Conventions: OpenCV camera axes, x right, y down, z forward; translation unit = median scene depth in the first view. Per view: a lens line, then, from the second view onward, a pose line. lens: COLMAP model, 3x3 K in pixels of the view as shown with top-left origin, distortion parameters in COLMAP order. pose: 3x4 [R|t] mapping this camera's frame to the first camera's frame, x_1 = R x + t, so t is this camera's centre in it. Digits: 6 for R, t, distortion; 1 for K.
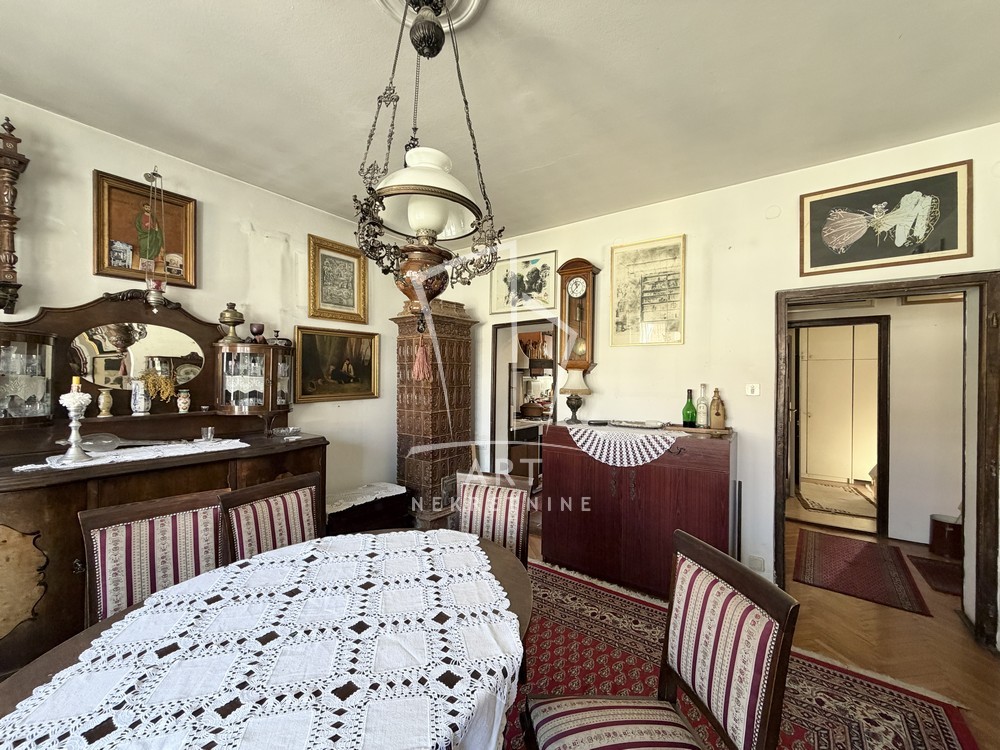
lens RADIAL K [[396.7, 0, 497.1], [0, 396.7, 373.9], [0, 0, 1]] dist [-0.000988, -0.000103]
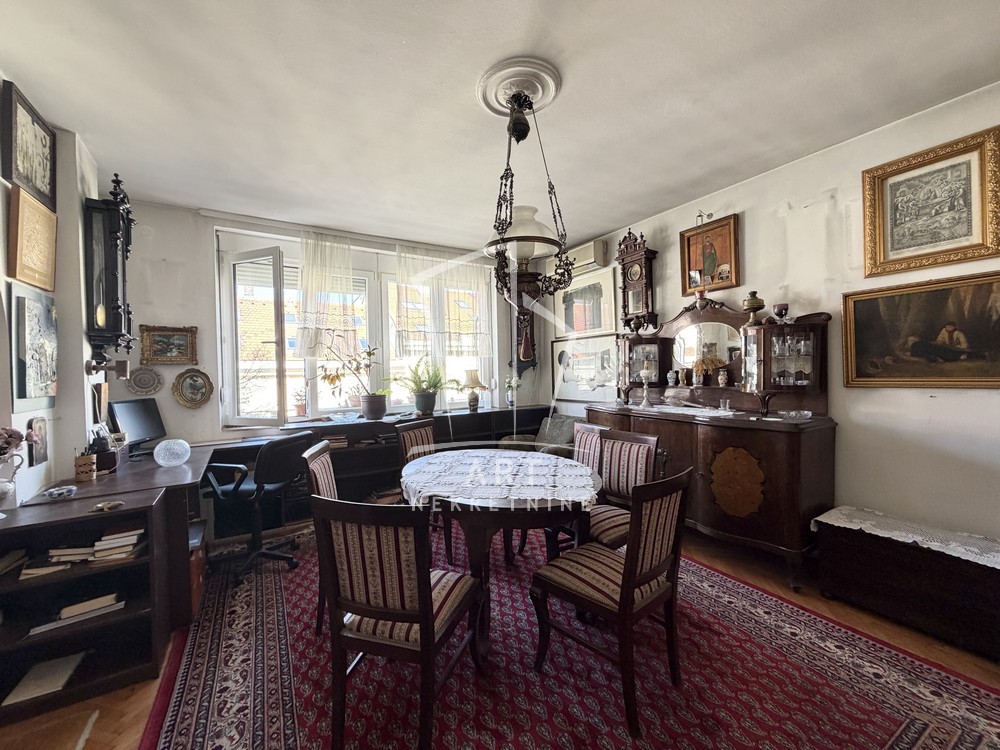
lens RADIAL K [[396.7, 0, 498.4], [0, 396.7, 374.3], [0, 0, 1]] dist [-0.000988, -0.000103]
pose [[-0.382383, 0.011105, -0.923937, 0.524271], [0.021486, 0.999764, 0.003124, 0.028735], [0.923754, -0.018657, -0.382532, 0.628348]]
